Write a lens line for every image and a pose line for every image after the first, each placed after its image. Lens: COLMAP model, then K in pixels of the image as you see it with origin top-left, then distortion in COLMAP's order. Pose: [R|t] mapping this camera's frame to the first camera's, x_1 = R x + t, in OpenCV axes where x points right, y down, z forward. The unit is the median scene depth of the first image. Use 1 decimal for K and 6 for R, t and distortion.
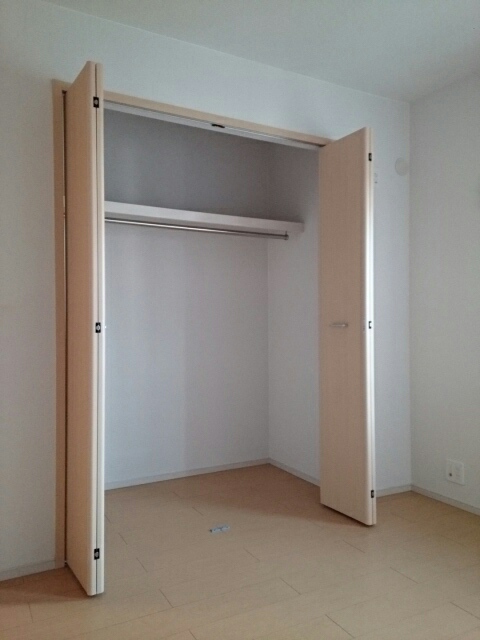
lens RADIAL K [[506.4, 0, 235.2], [0, 506.4, 317.1], [0, 0, 1]] dist [0.030640, -0.000603]
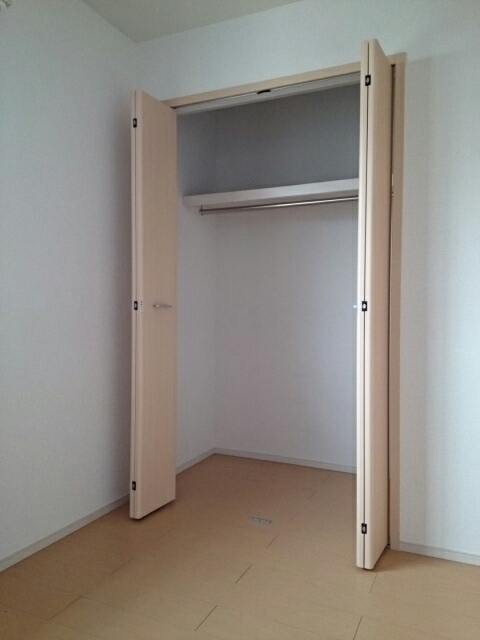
lens RADIAL K [[506.4, 0, 237.9], [0, 506.4, 319.7], [0, 0, 1]] dist [0.030640, -0.000603]
pose [[0.596408, 0.030533, -0.802101, 0.705339], [0.008776, 0.998968, 0.044553, 0.002278], [0.802634, -0.033611, 0.595524, 0.384821]]
